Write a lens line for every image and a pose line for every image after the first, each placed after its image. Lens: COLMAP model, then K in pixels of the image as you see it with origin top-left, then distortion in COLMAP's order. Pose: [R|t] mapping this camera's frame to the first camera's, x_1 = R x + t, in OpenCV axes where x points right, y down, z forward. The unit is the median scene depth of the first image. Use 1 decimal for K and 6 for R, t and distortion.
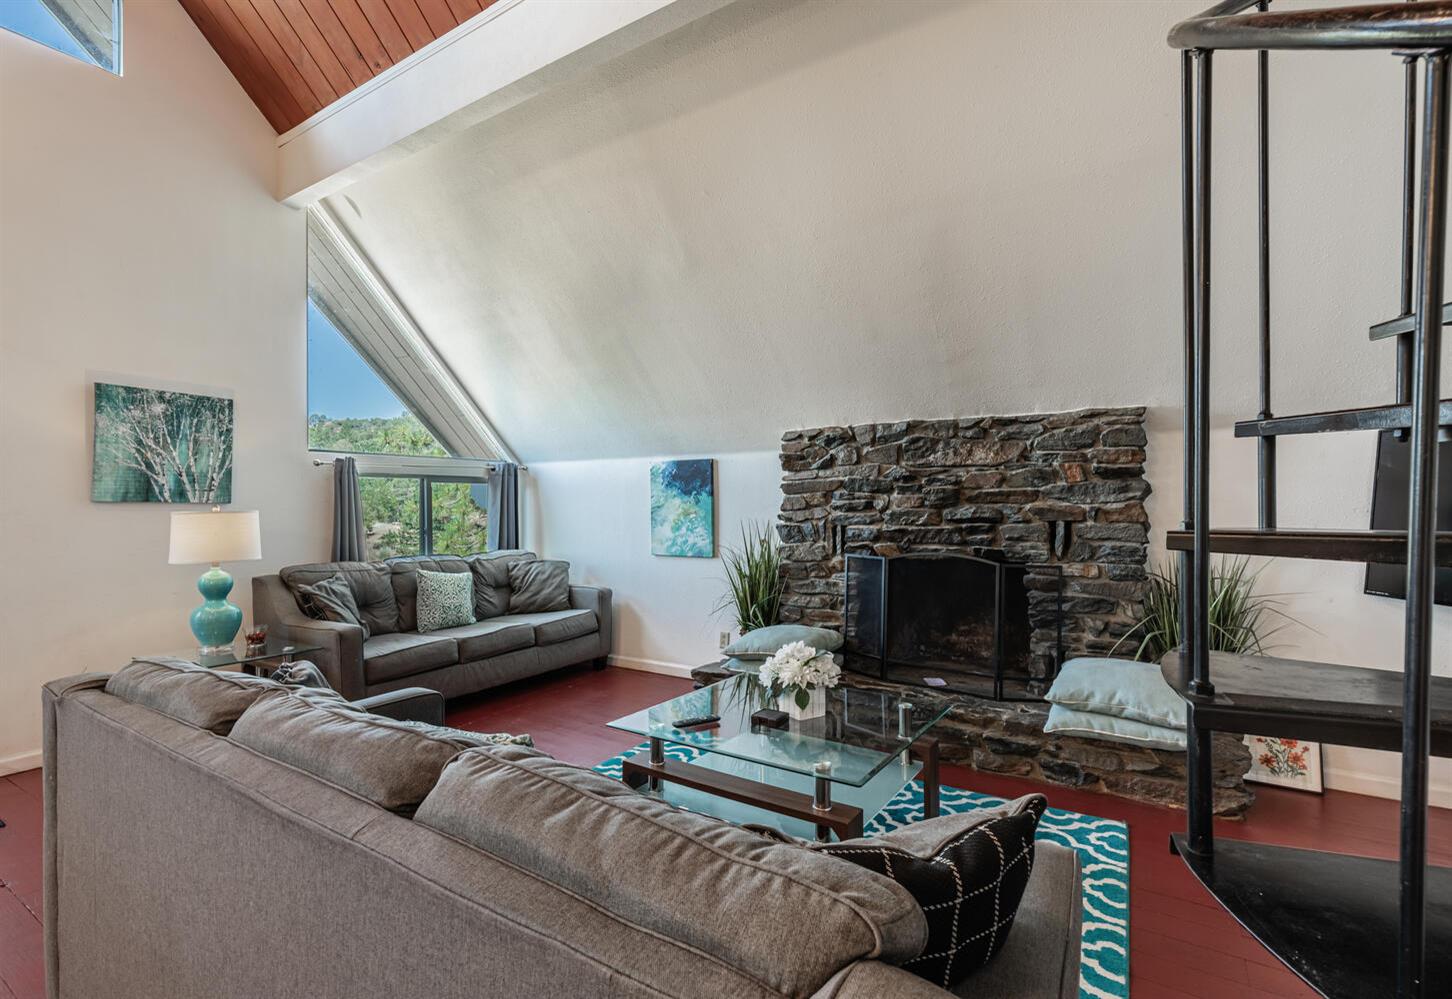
lens RADIAL K [[682.5, 0, 723.0], [0, 682.5, 506.9], [0, 0, 1]] dist [0.012692, 0.000213]
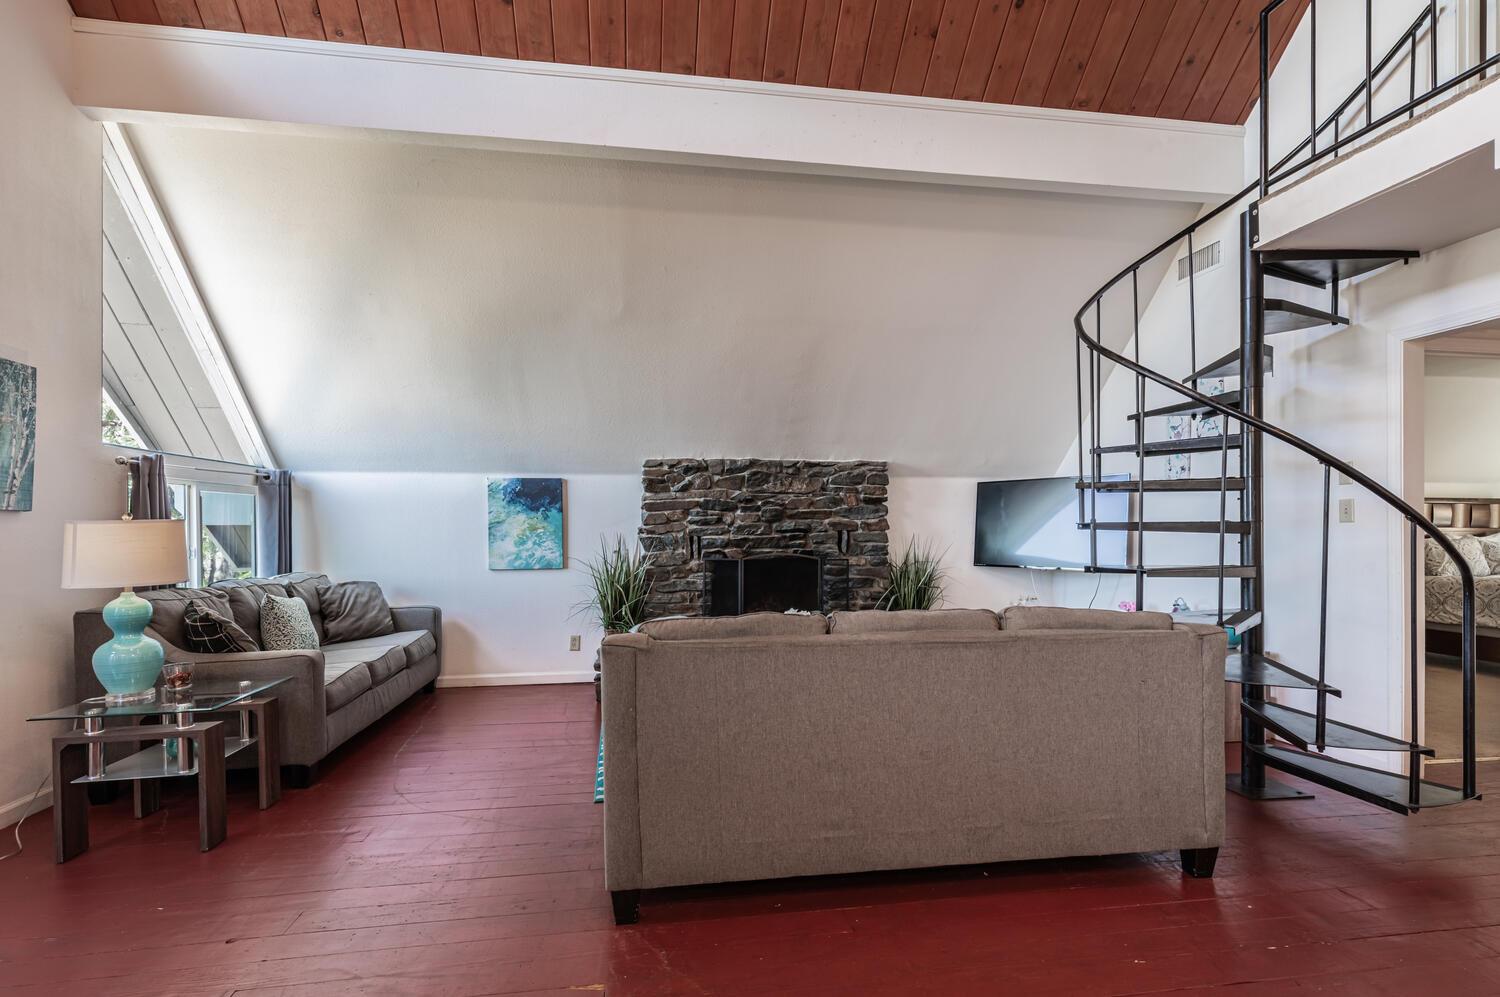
lens RADIAL K [[700.5, 0, 770.6], [0, 700.5, 533.0], [0, 0, 1]] dist [0.011165, -0.001067]
pose [[0.739757, -0.005520, 0.672851, -0.623628], [0.004747, 0.999984, 0.002985, 0.018381], [-0.672857, 0.000985, 0.739772, -0.065522]]
